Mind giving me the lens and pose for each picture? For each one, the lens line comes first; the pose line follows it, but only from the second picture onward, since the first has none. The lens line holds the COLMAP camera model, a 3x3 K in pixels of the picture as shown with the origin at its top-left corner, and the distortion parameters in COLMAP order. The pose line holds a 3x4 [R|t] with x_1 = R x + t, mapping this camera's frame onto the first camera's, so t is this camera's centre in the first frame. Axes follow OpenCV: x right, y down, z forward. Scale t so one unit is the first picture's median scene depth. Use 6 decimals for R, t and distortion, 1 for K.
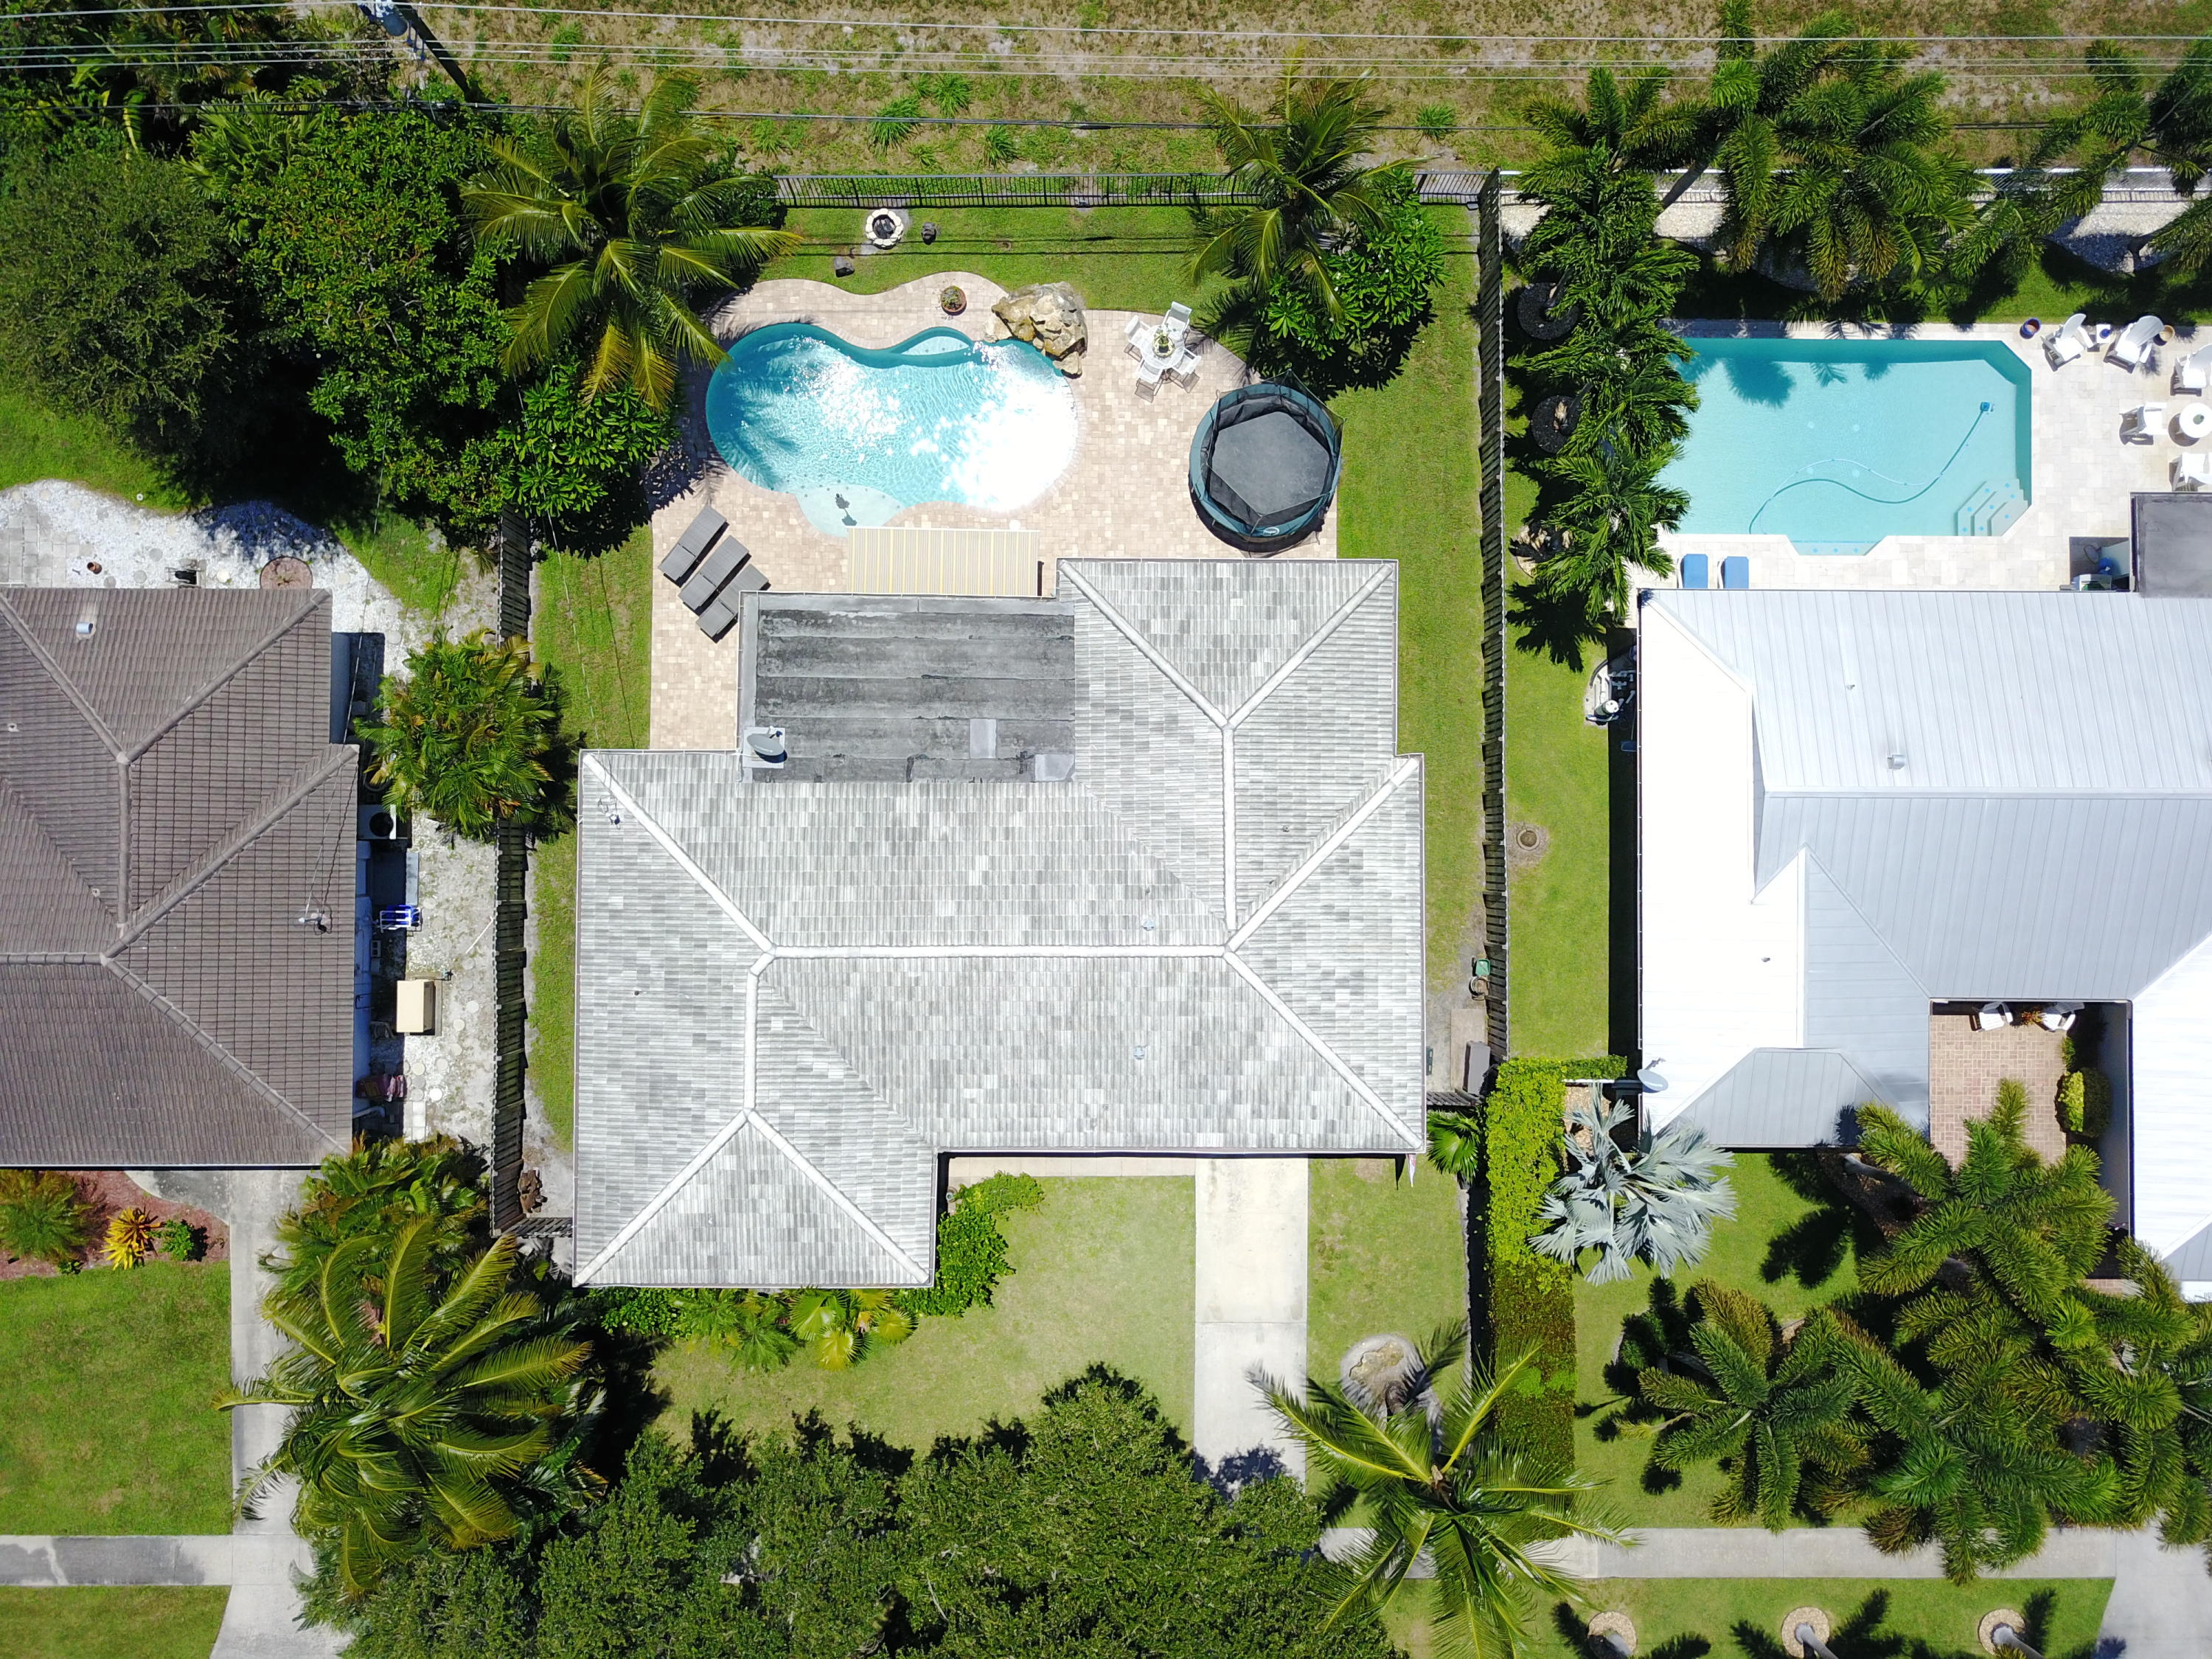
lens RADIAL K [[1693.6, 0, 1106.0], [0, 1693.6, 829.5], [0, 0, 1]] dist [0.024354, -0.009525]
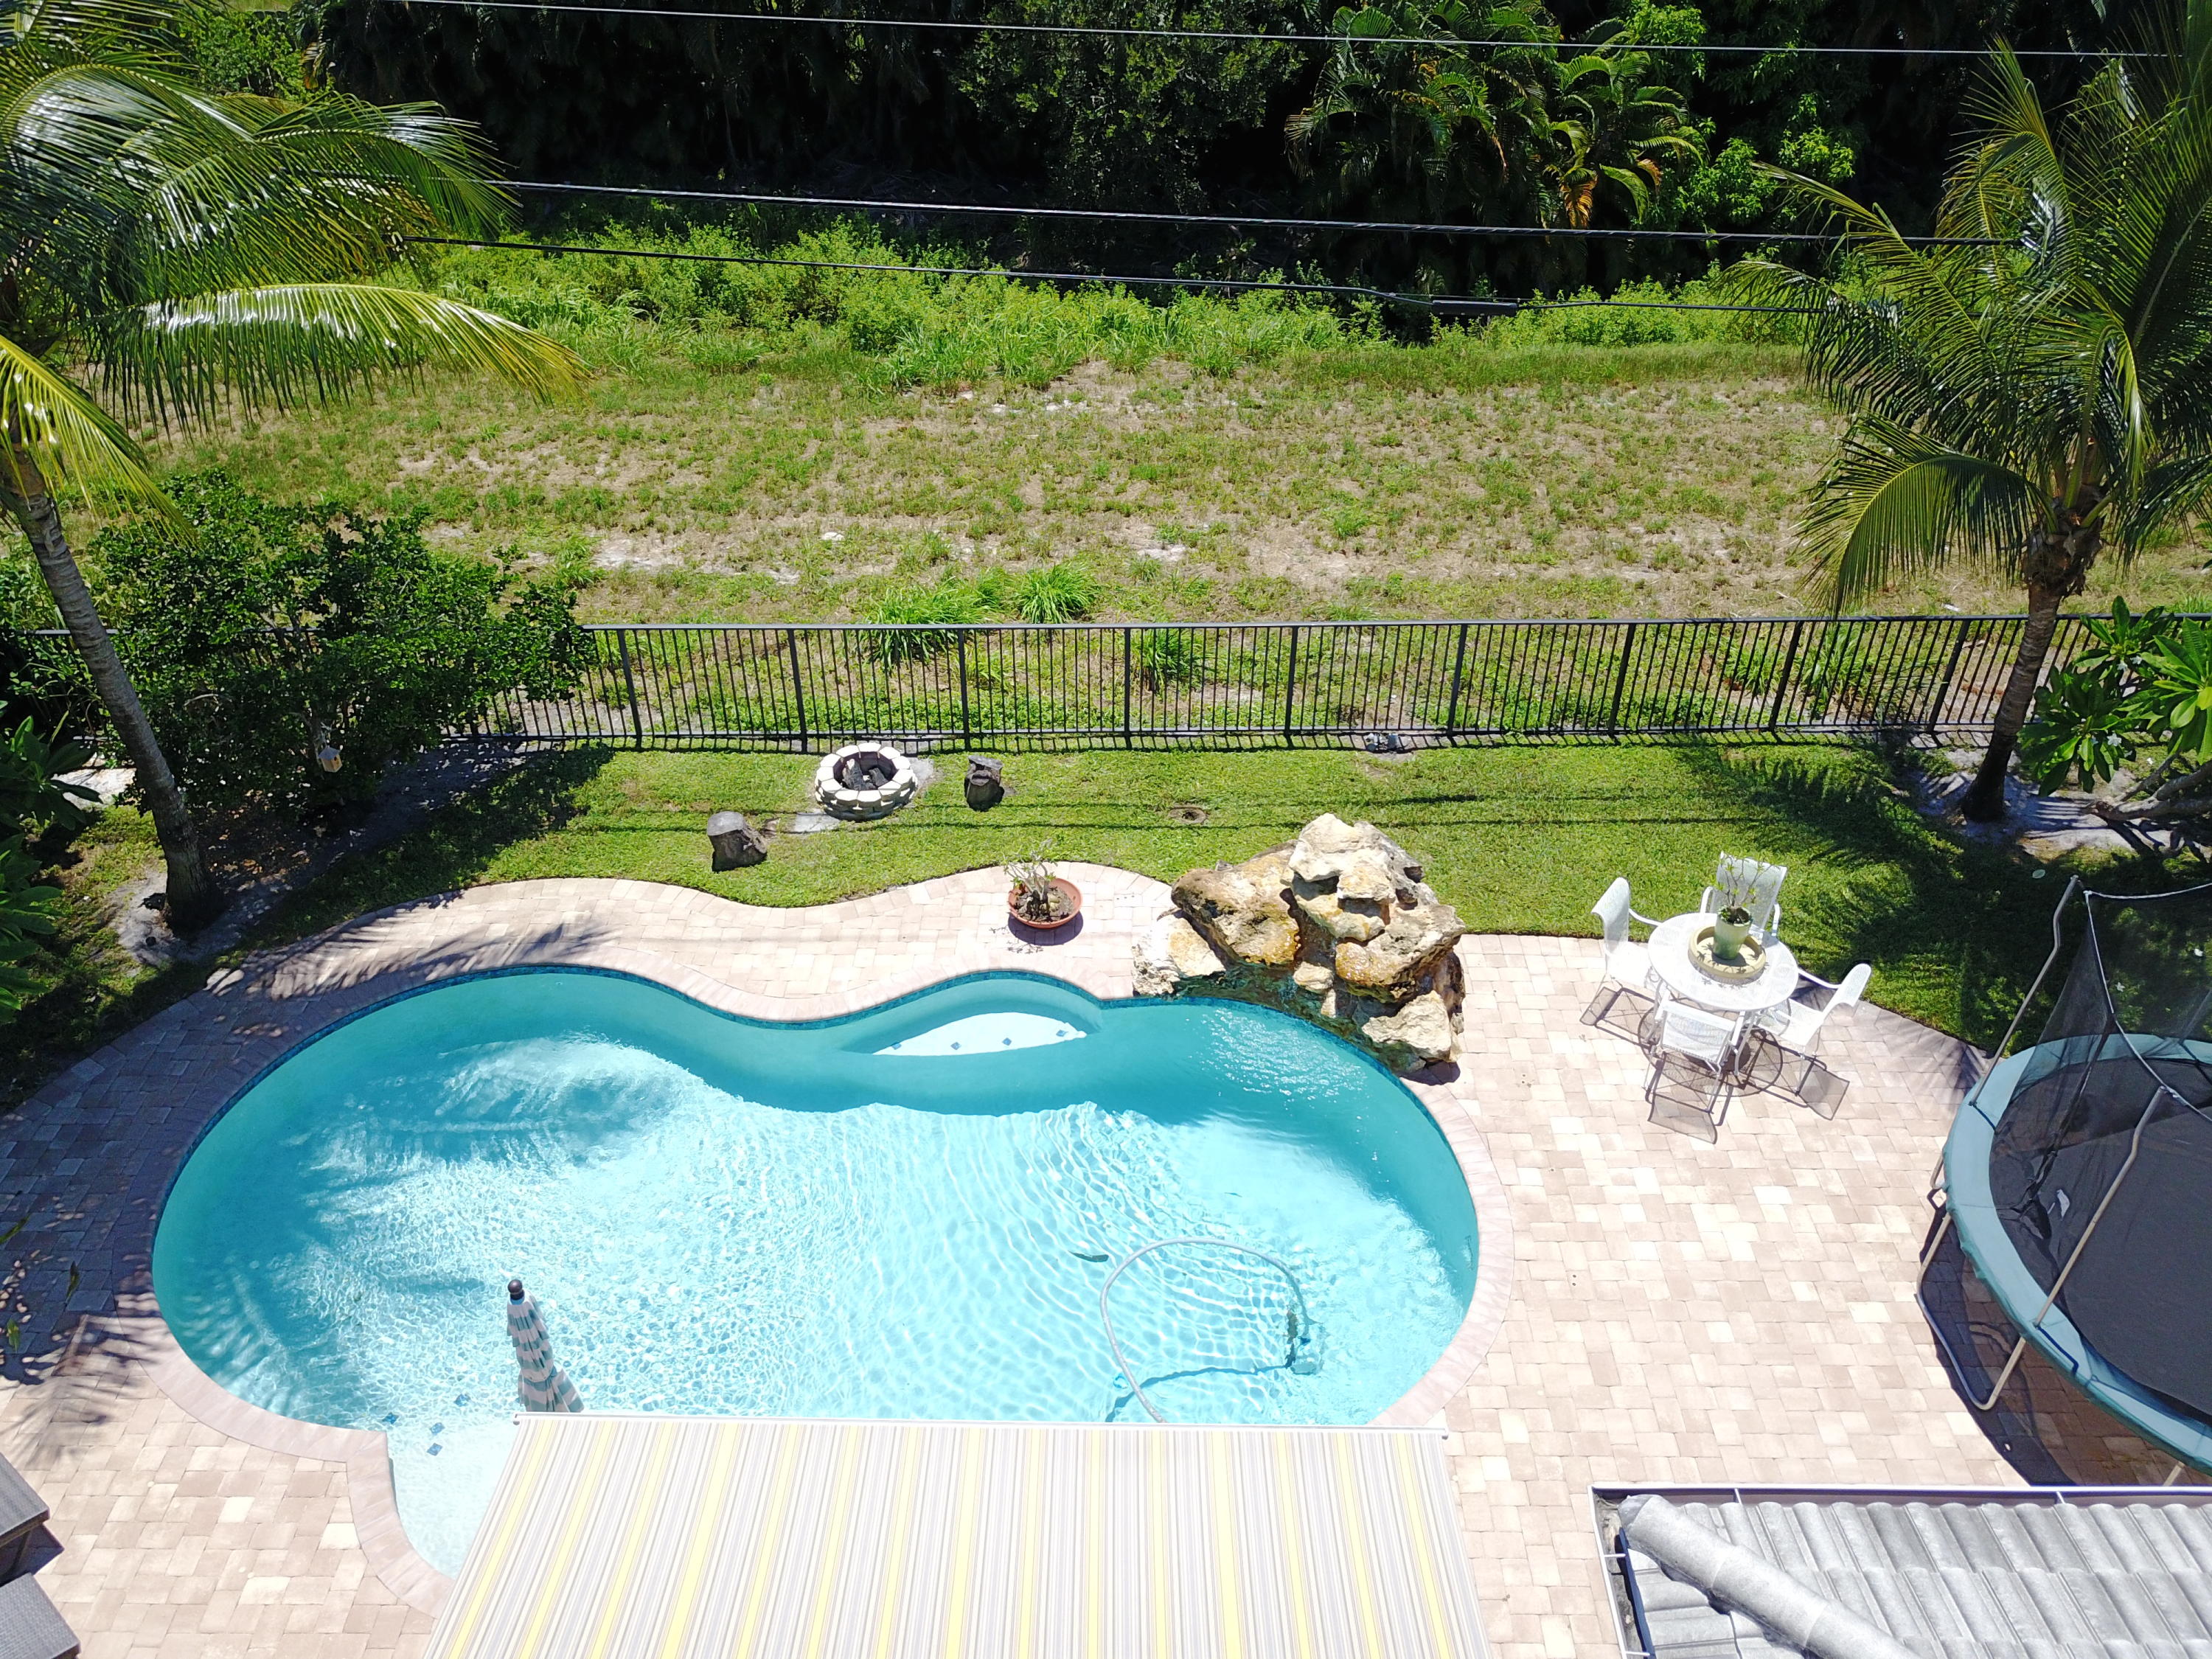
lens RADIAL K [[1693.6, 0, 1106.0], [0, 1693.6, 829.5], [0, 0, 1]] dist [0.024354, -0.009525]
pose [[0.999832, -0.014932, -0.010592, -0.073662], [0.001319, 0.635821, -0.771835, -0.060506], [0.018260, 0.771692, 0.635734, 0.771262]]
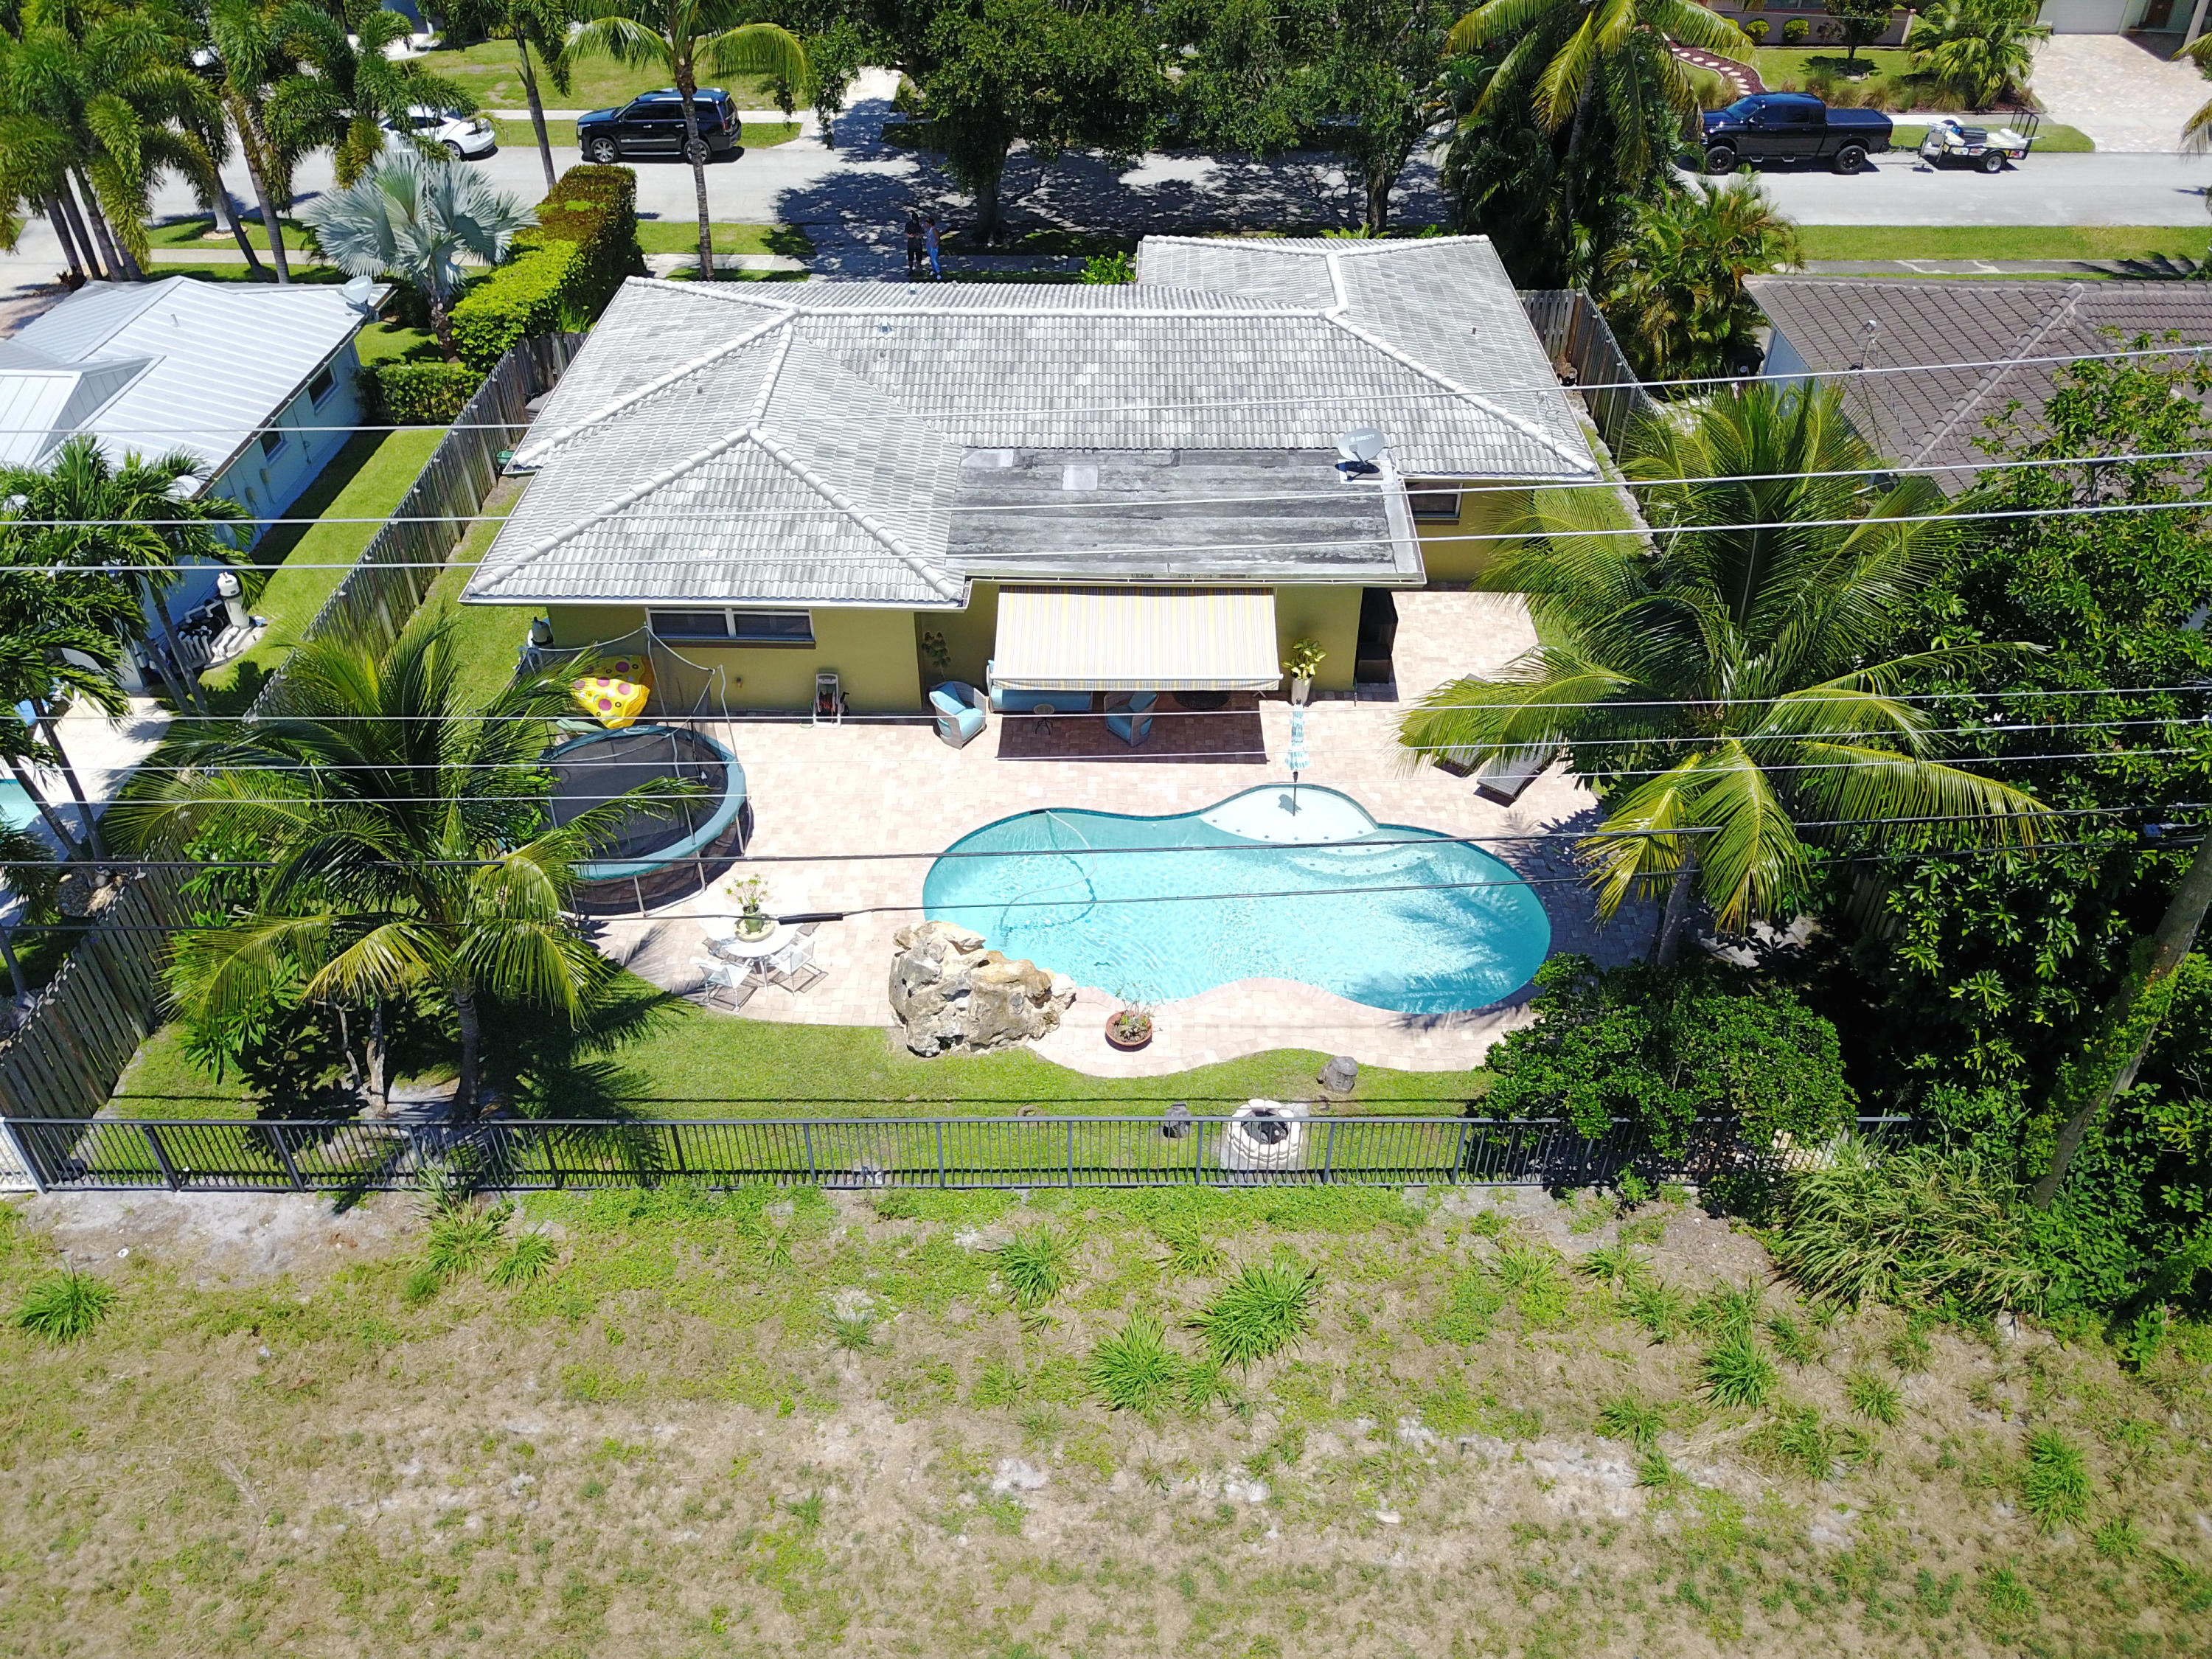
lens RADIAL K [[1693.6, 0, 1106.0], [0, 1693.6, 829.5], [0, 0, 1]] dist [0.024354, -0.009525]
pose [[-0.999767, -0.021198, -0.004001, -0.078793], [0.009576, -0.602307, 0.798207, -0.702234], [-0.019330, 0.797983, 0.602369, 0.622818]]
